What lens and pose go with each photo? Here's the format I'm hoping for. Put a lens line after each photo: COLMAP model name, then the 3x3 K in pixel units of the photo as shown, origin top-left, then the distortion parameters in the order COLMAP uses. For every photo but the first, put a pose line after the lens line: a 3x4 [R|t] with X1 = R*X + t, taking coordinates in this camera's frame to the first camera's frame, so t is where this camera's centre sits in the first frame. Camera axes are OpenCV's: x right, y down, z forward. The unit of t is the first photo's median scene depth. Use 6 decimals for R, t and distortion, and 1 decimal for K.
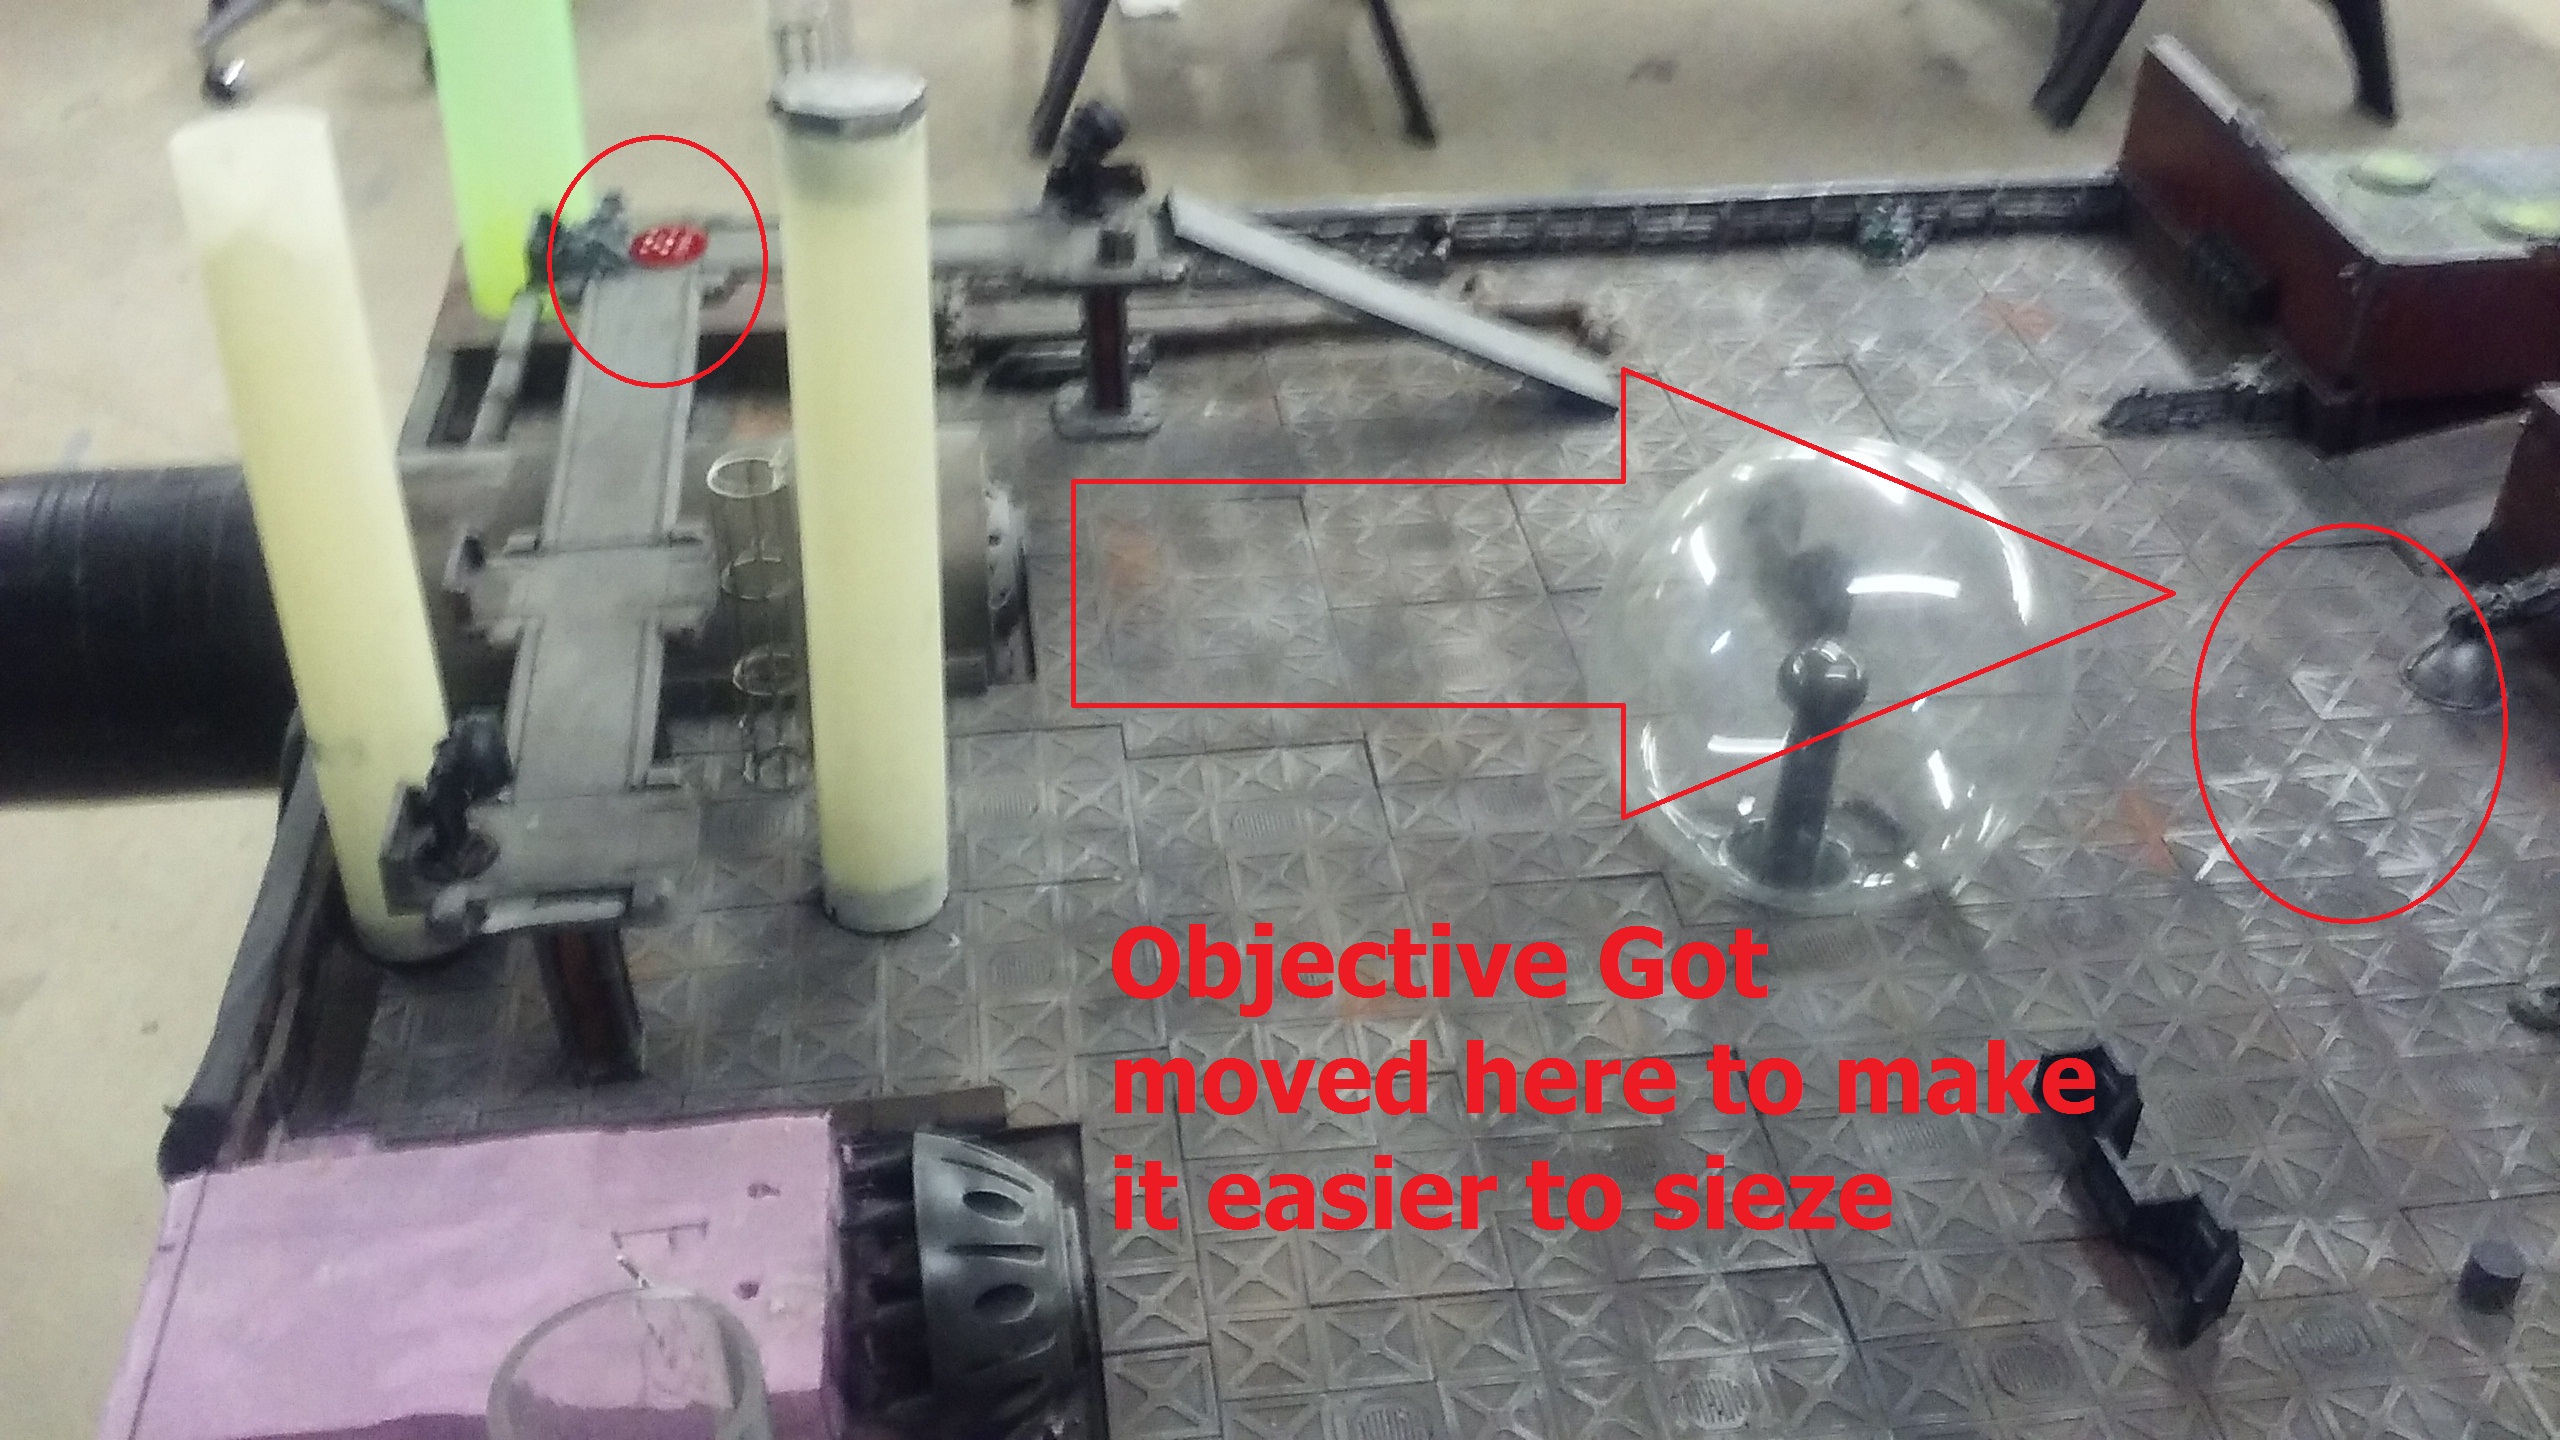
lens RADIAL K [[2652.5, 0, 1280.0], [0, 2652.5, 720.0], [0, 0, 1]] dist [0.093565, -0.369340]
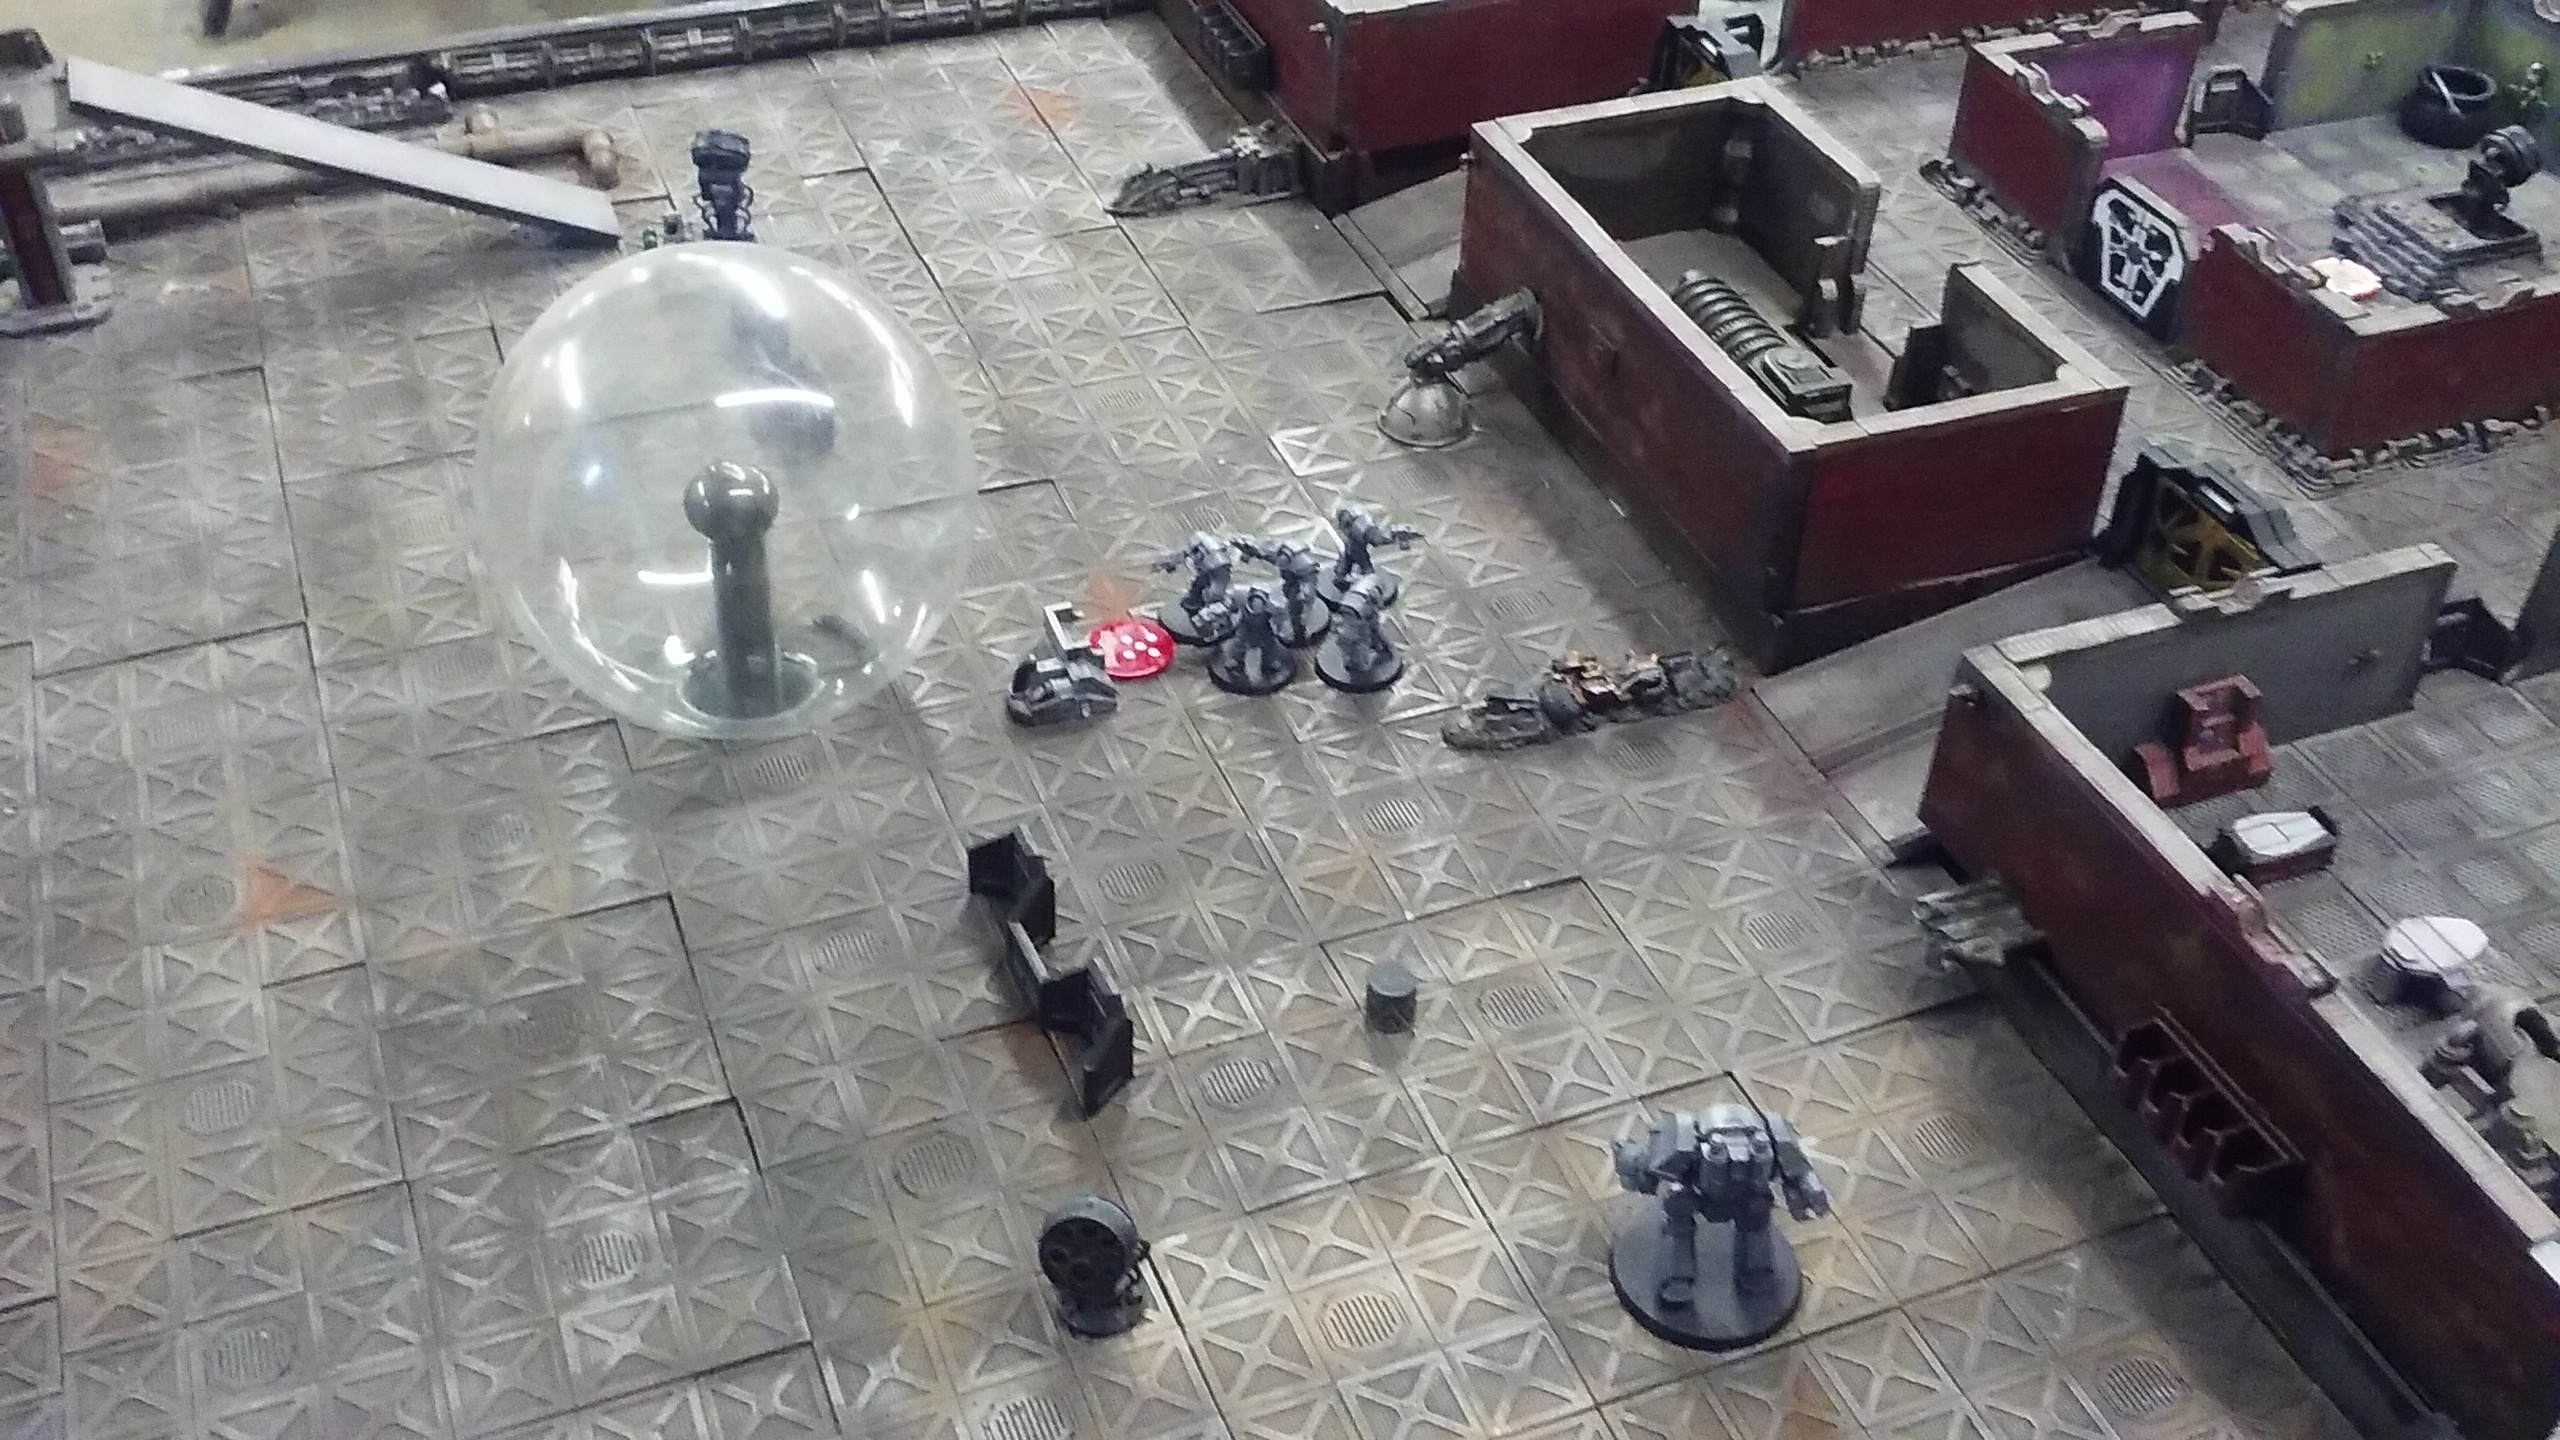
lens RADIAL K [[2652.5, 0, 1280.0], [0, 2652.5, 720.0], [0, 0, 1]] dist [0.093565, -0.369340]
pose [[0.964899, -0.143346, 0.220048, 0.169966], [0.129435, 0.988636, 0.076460, 0.015465], [-0.228508, -0.045295, 0.972488, 0.008801]]
